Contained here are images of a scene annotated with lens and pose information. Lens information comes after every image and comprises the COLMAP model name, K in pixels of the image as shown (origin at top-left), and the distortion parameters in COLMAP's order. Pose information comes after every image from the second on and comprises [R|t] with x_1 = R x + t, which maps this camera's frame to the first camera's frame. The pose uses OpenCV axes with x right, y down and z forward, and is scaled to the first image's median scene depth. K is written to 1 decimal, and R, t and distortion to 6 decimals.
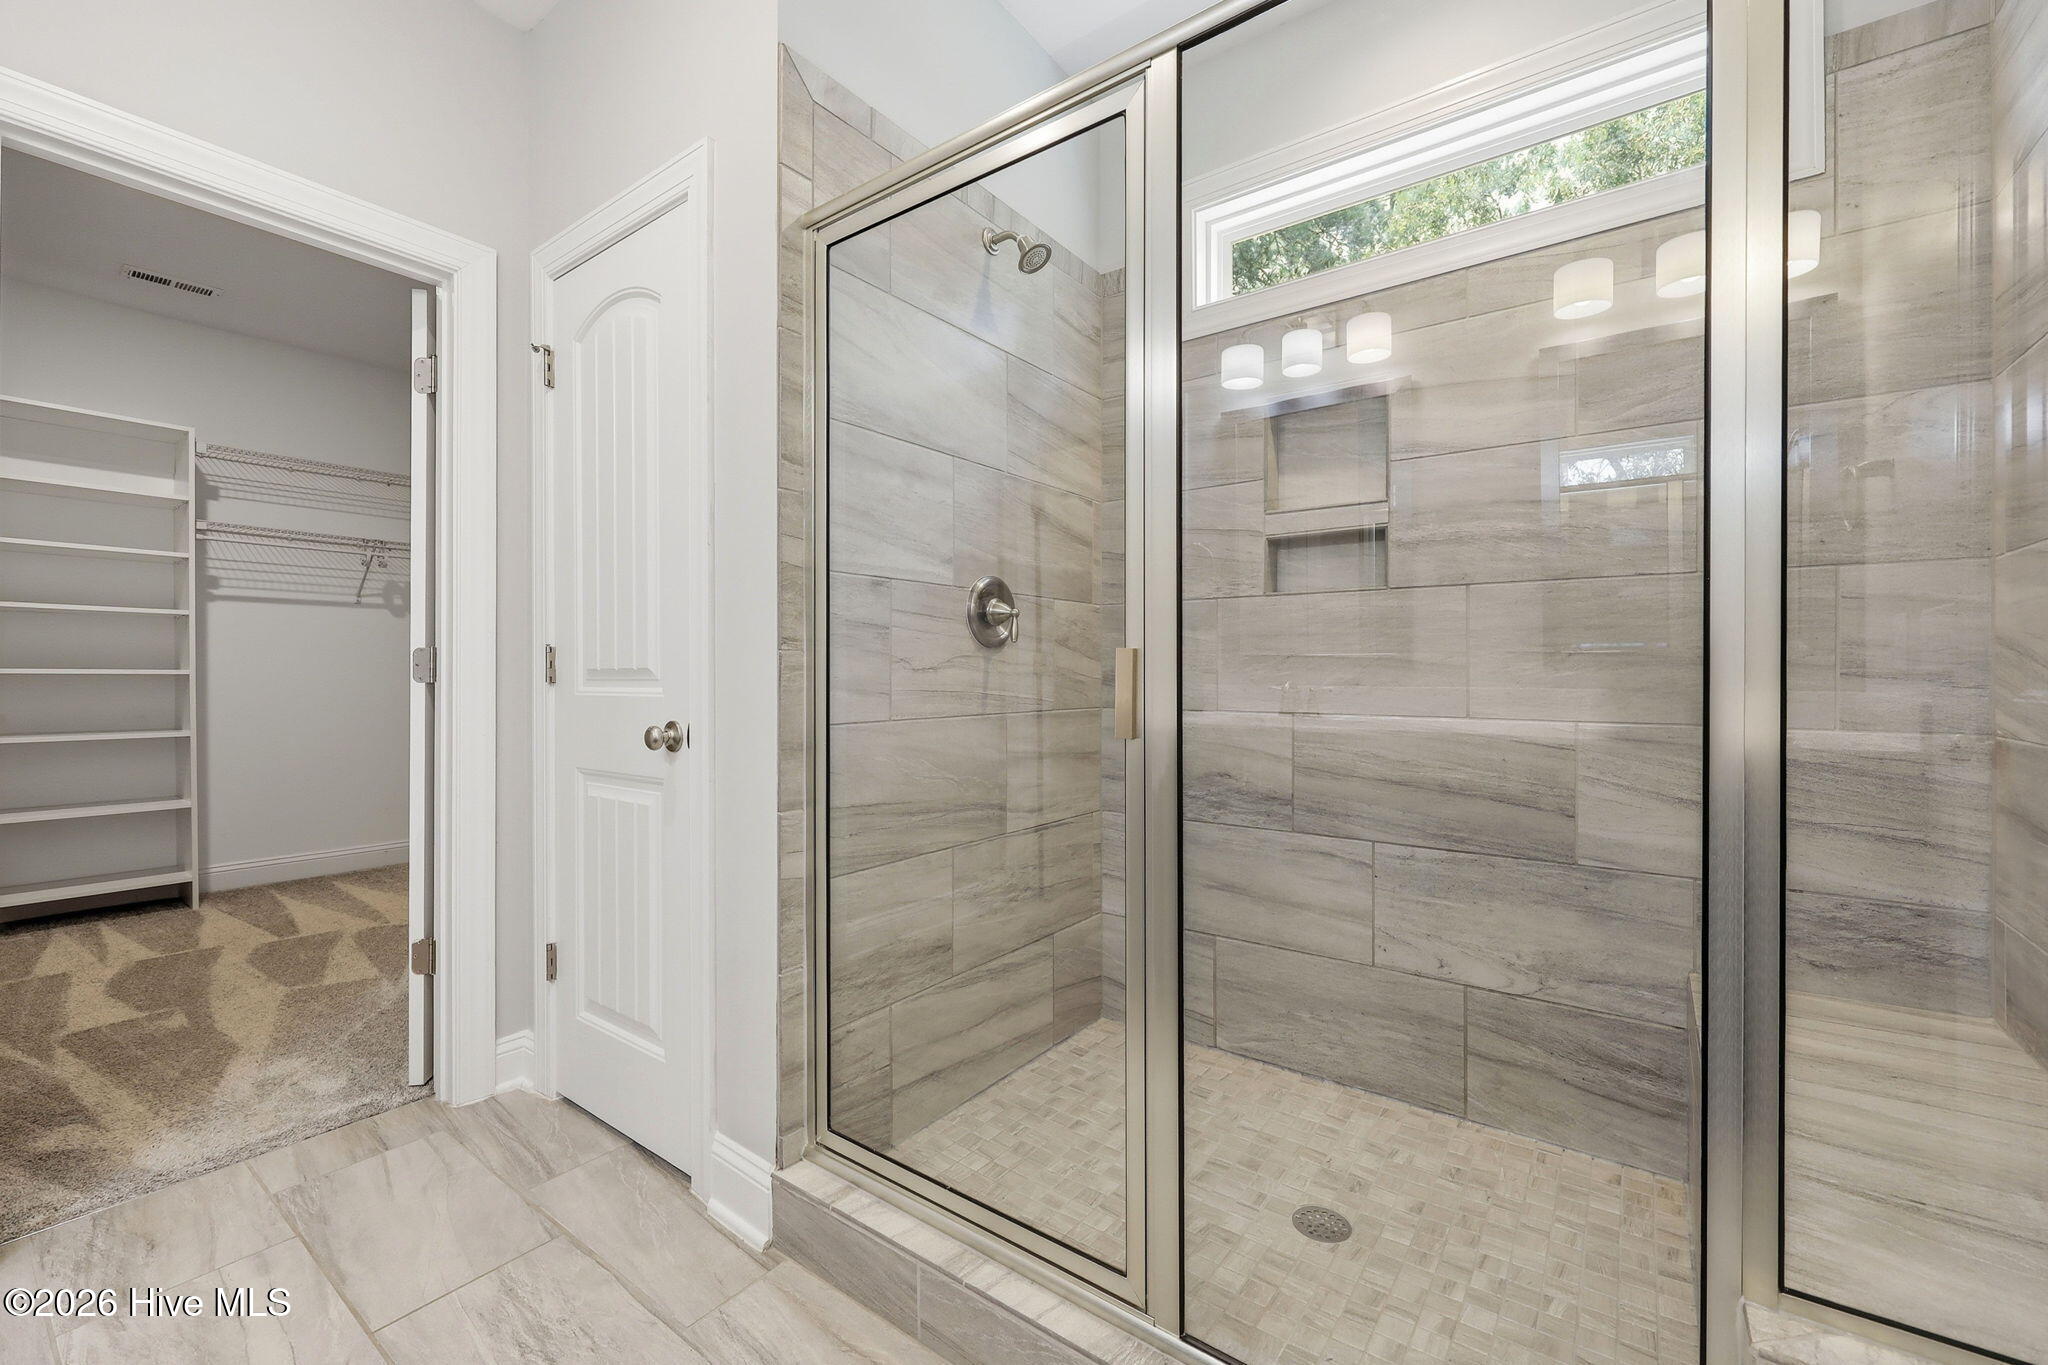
lens RADIAL K [[837.1, 0, 1040.0], [0, 837.1, 670.1], [0, 0, 1]] dist [-0.001510, 0.000462]
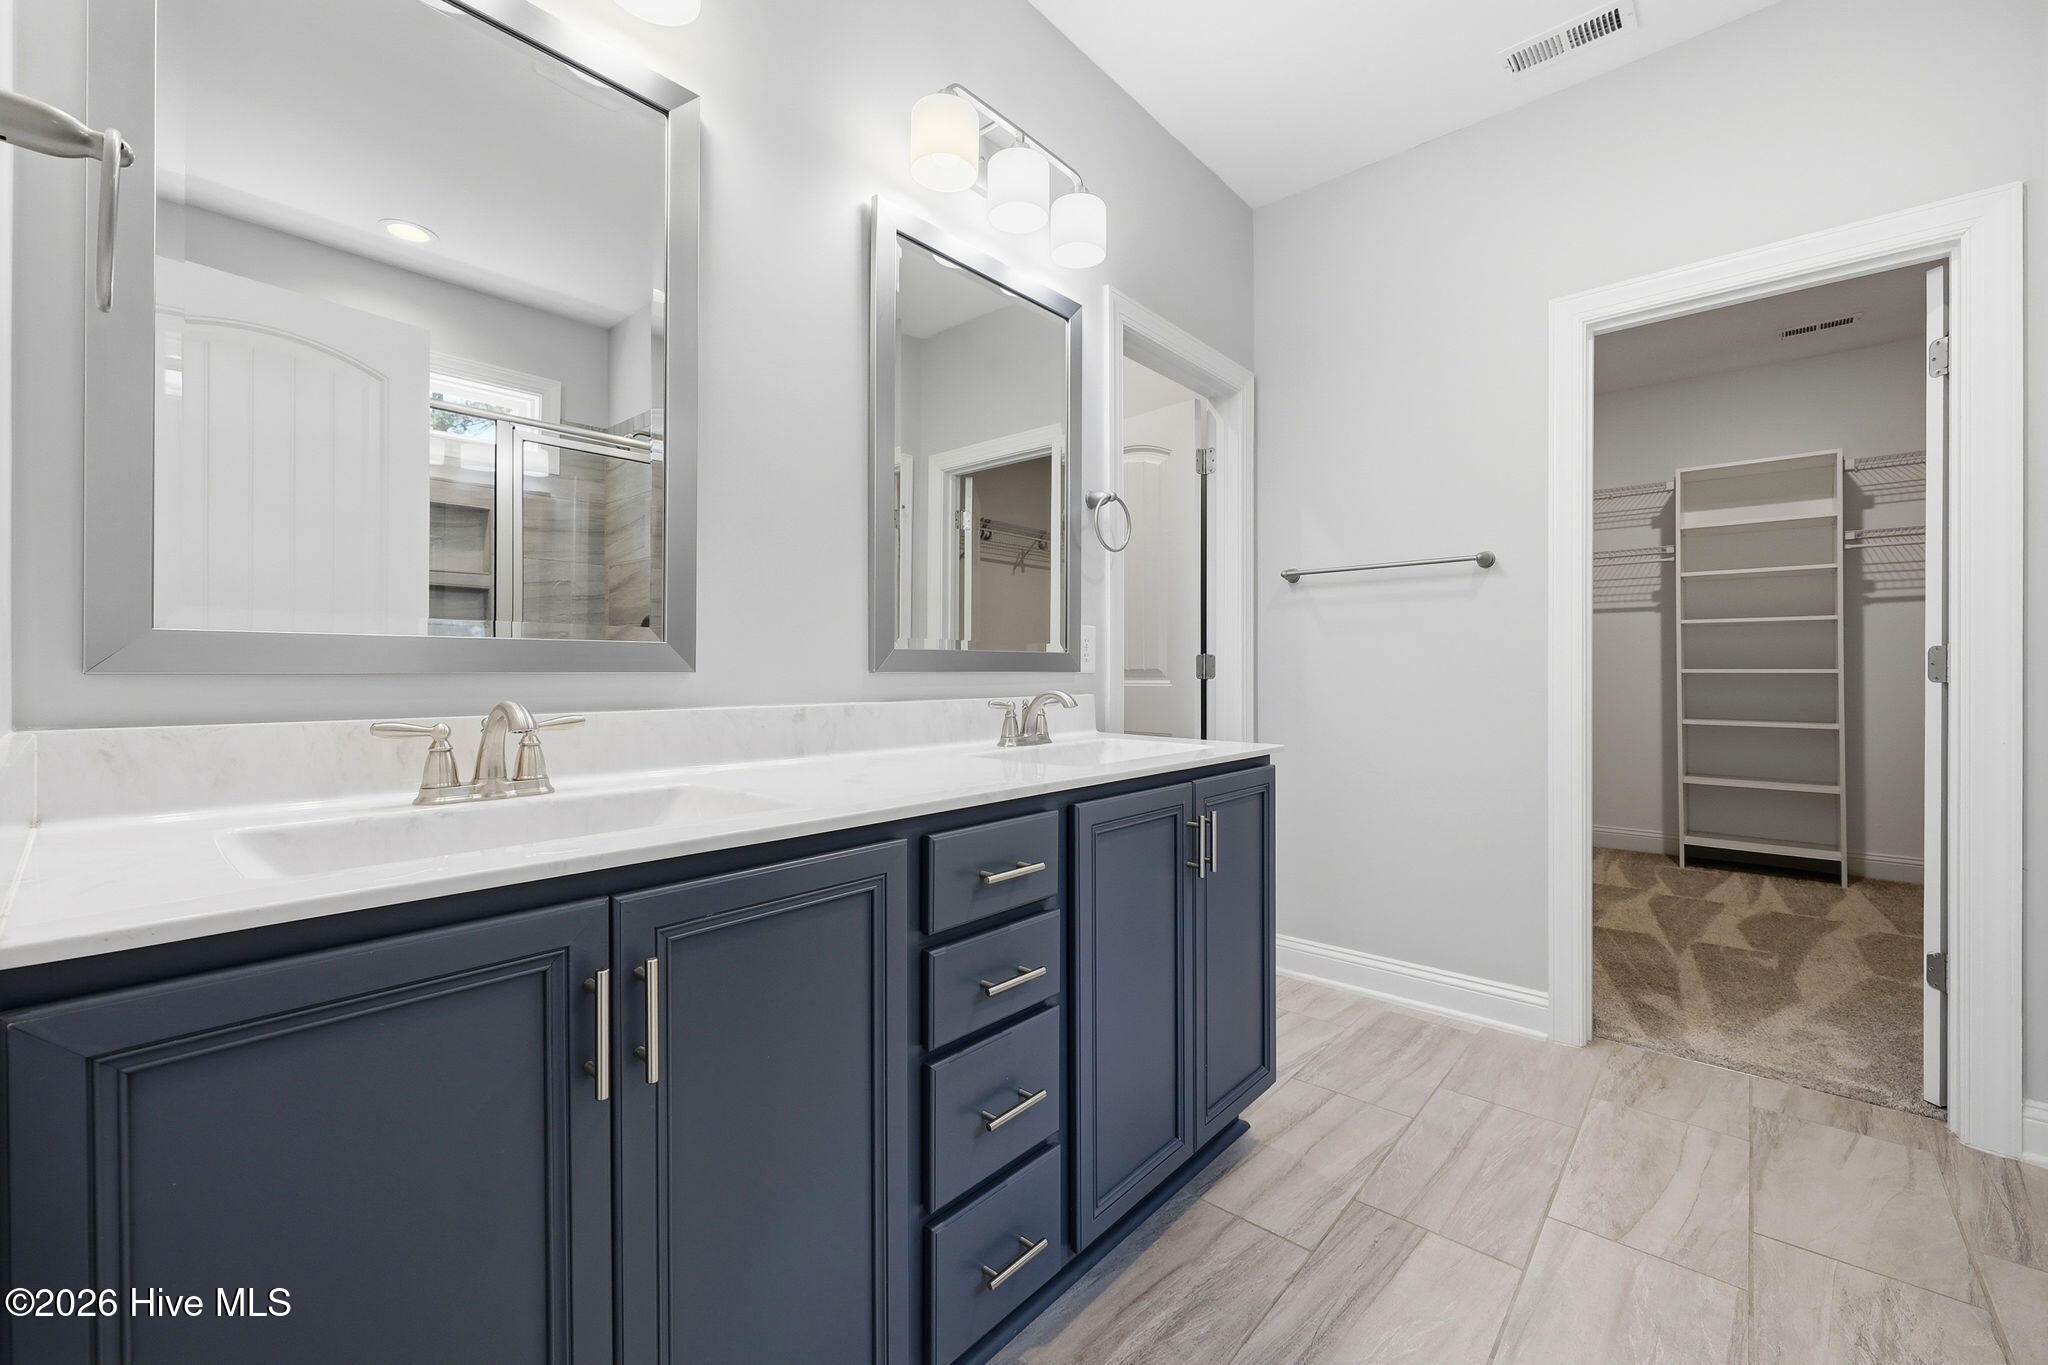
lens RADIAL K [[837.1, 0, 1020.4], [0, 837.1, 677.5], [0, 0, 1]] dist [-0.001510, 0.000462]
pose [[-0.097021, 0.006151, -0.995263, 0.305283], [0.005535, 0.999969, 0.005640, -0.002154], [0.995267, -0.004962, -0.097052, 0.056753]]
